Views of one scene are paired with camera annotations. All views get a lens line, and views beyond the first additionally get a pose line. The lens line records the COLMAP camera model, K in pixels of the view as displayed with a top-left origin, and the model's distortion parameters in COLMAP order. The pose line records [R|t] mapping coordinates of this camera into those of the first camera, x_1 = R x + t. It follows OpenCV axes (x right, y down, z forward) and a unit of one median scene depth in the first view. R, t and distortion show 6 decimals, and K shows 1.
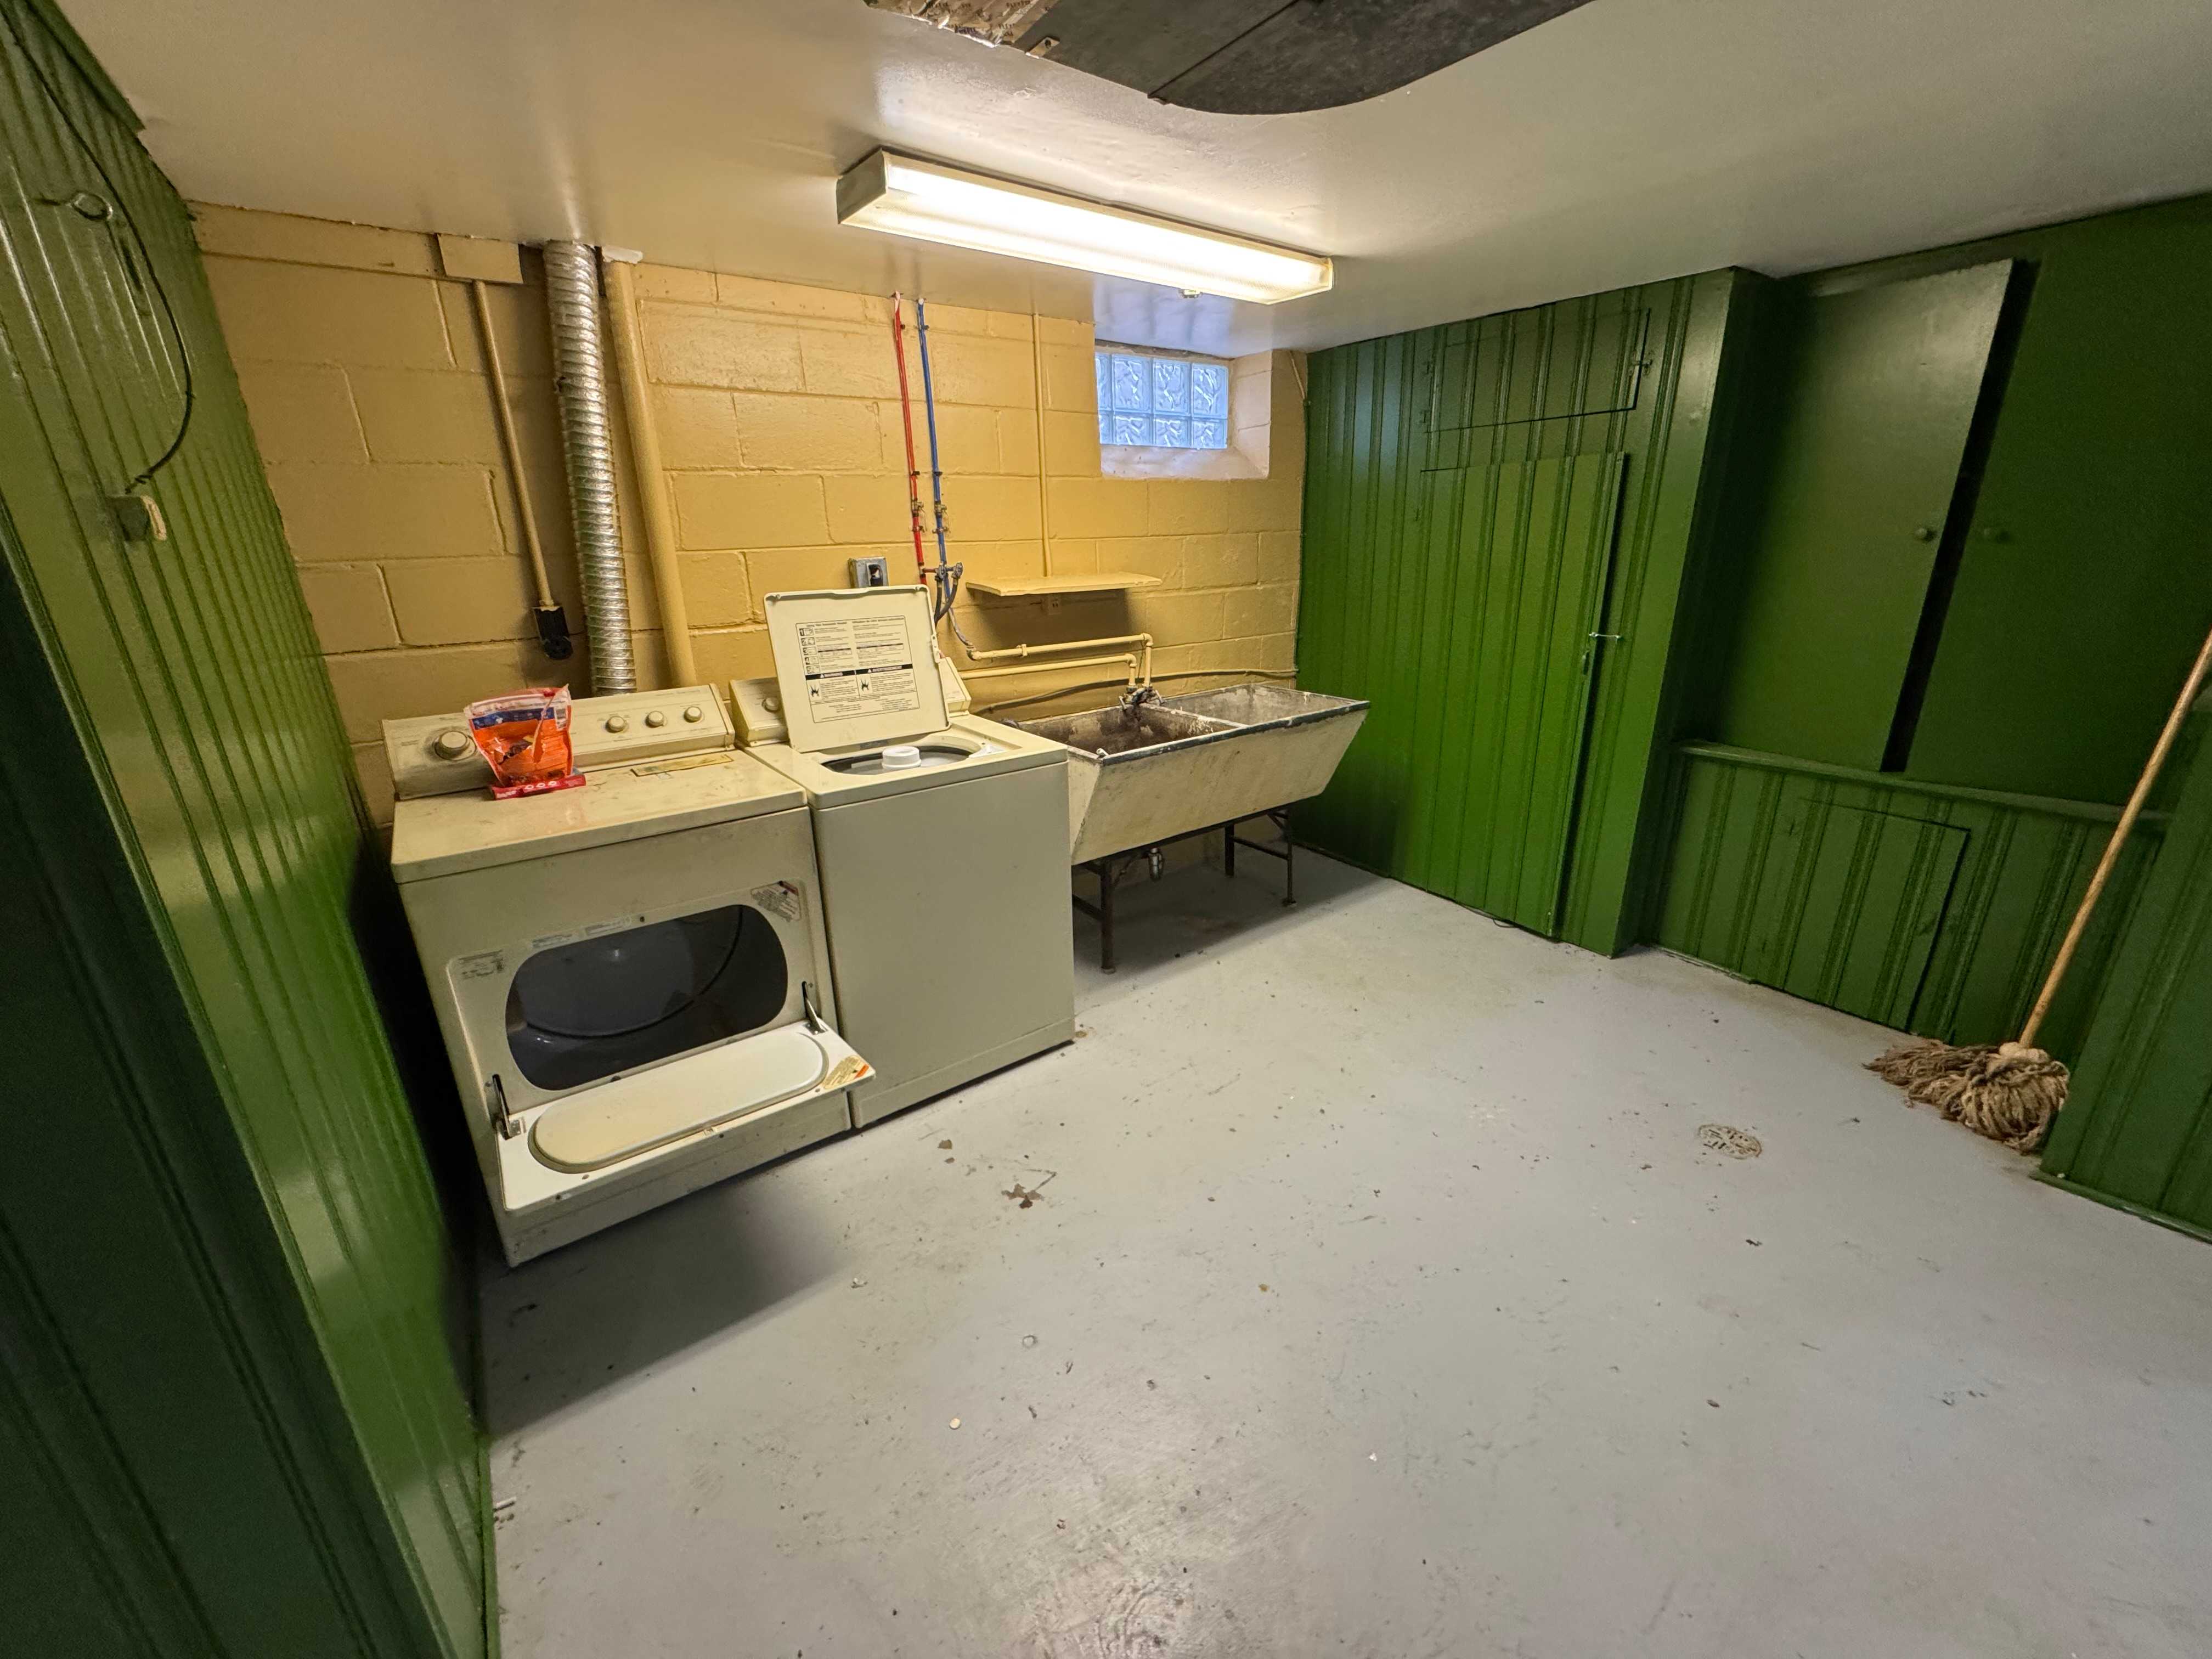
lens RADIAL K [[883.5, 0, 1103.6], [0, 883.5, 826.8], [0, 0, 1]] dist [-0.001294, 0.000833]
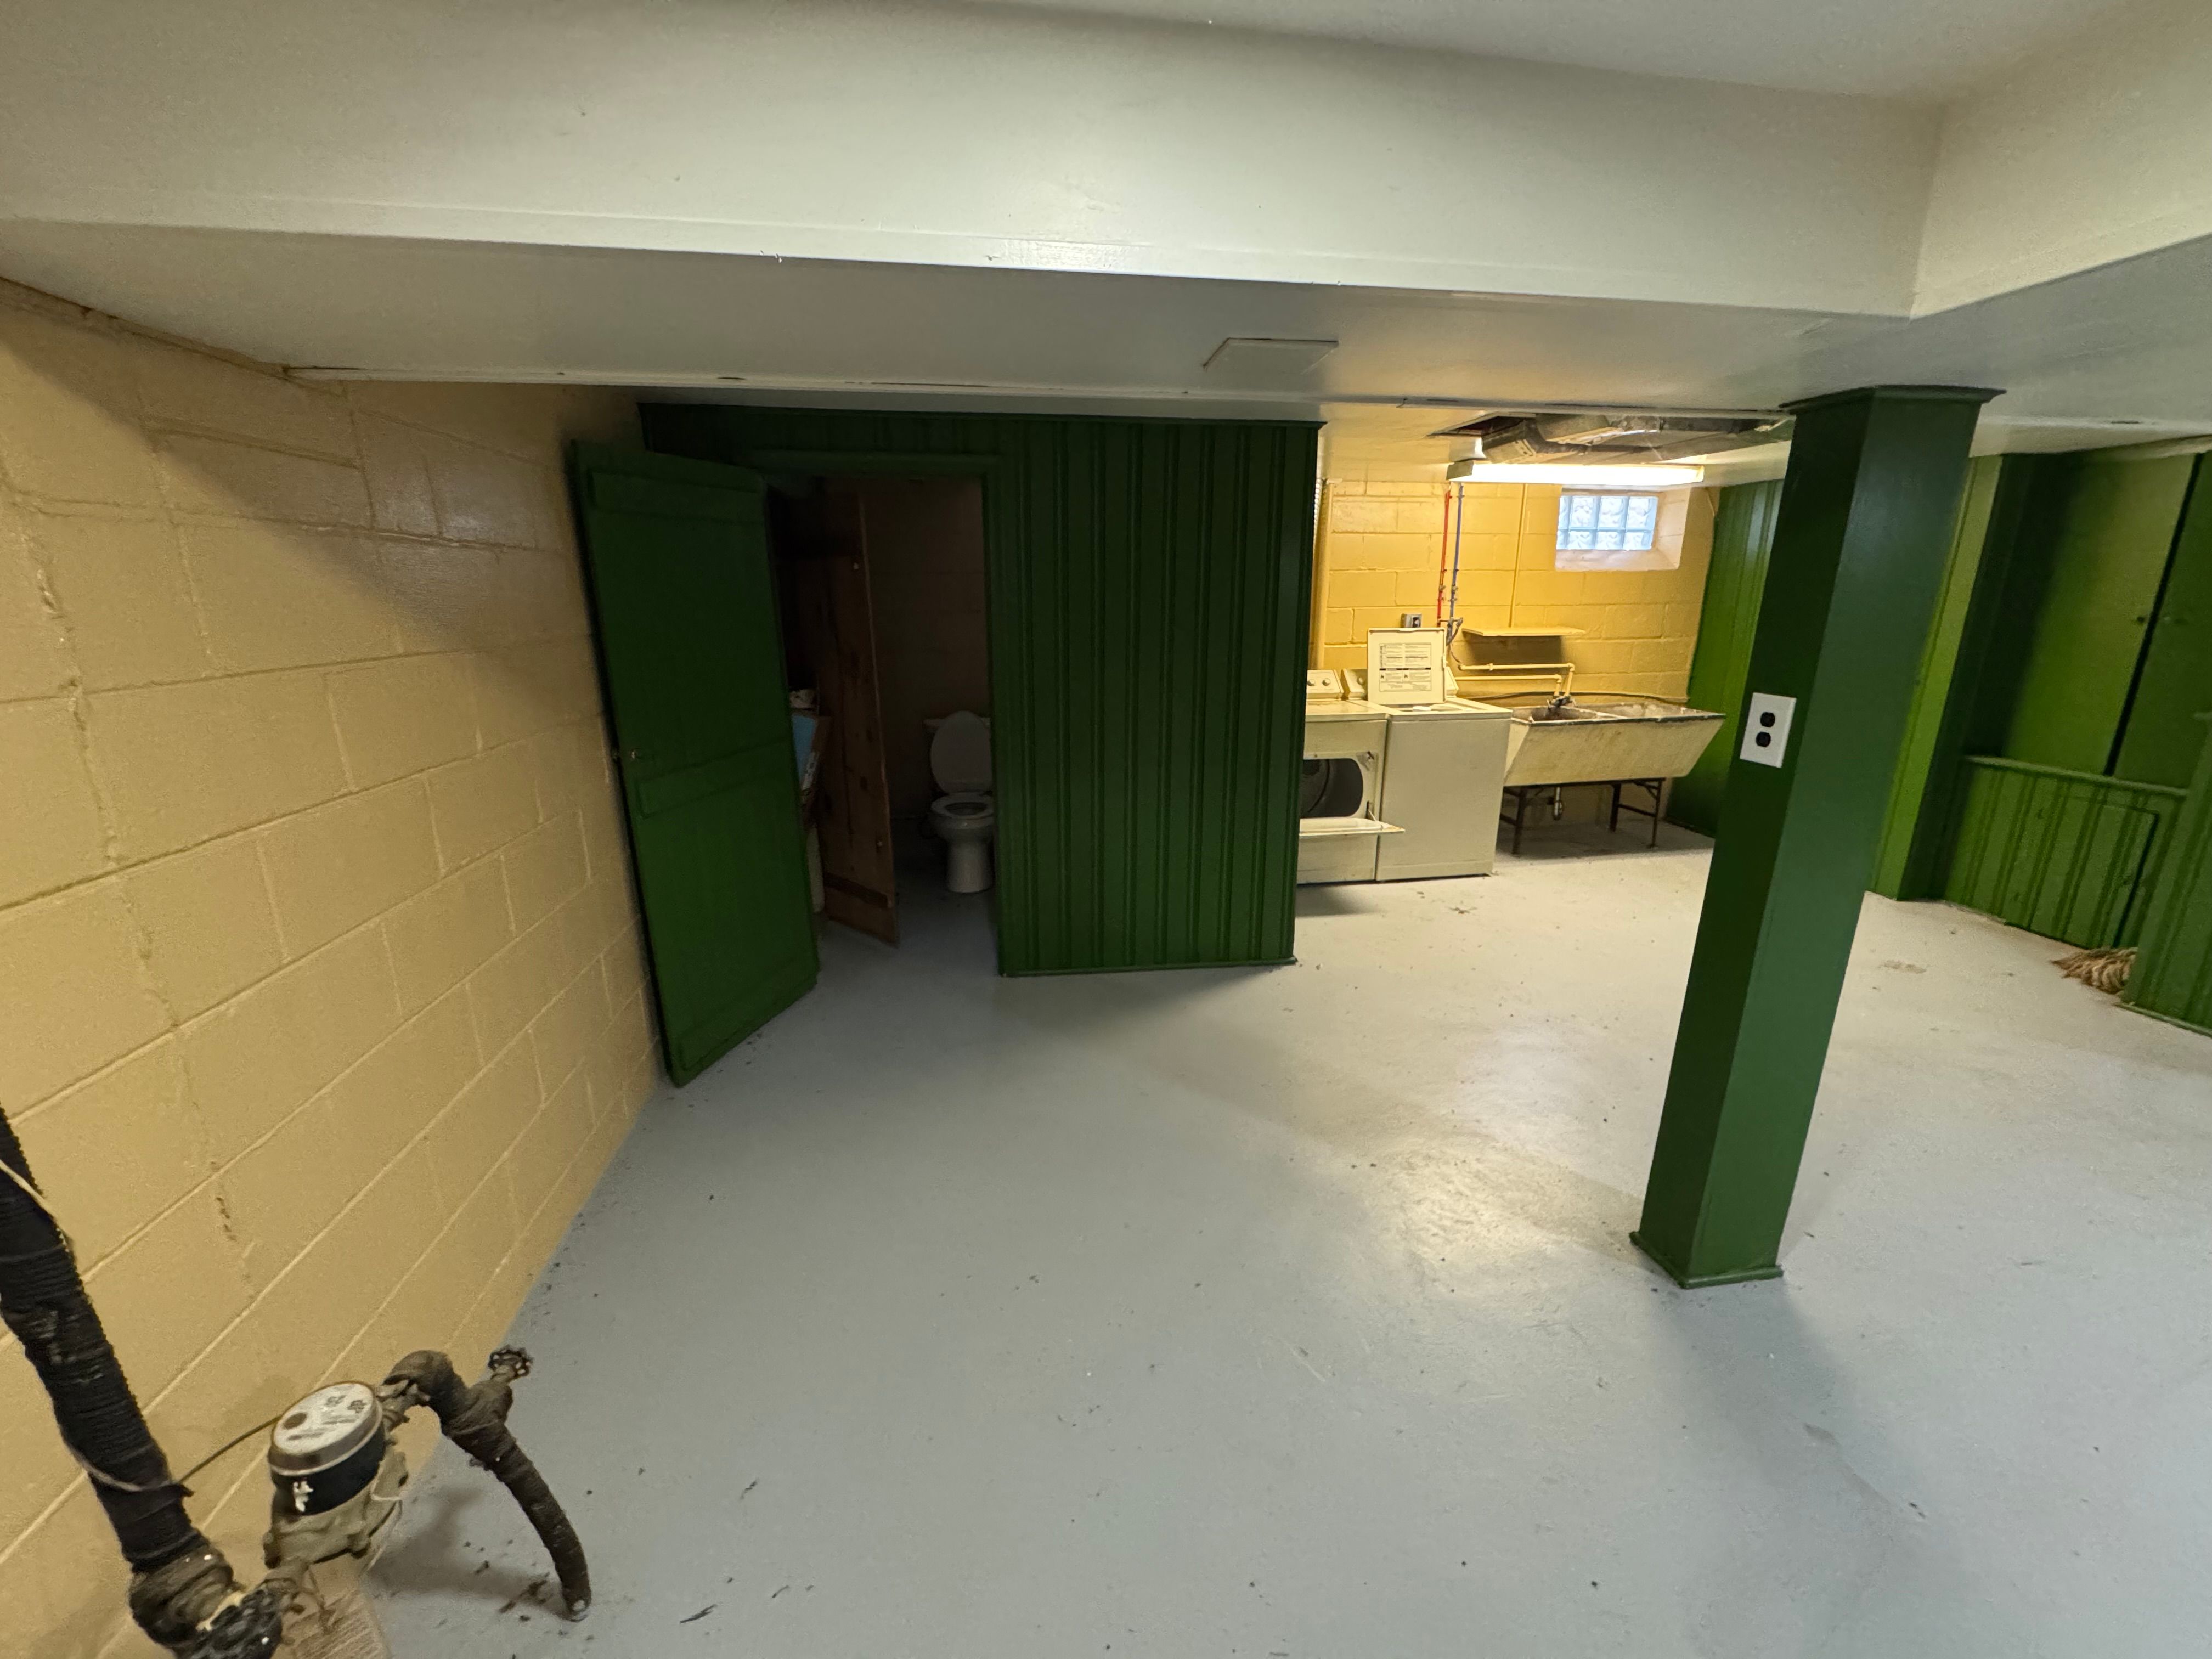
lens RADIAL K [[883.5, 0, 1108.0], [0, 883.5, 829.1], [0, 0, 1]] dist [-0.001294, 0.000833]
pose [[0.894670, 0.134098, -0.426125, 0.022175], [-0.156662, 0.987485, -0.018167, 0.286058], [0.418356, 0.083011, 0.904482, -0.937823]]
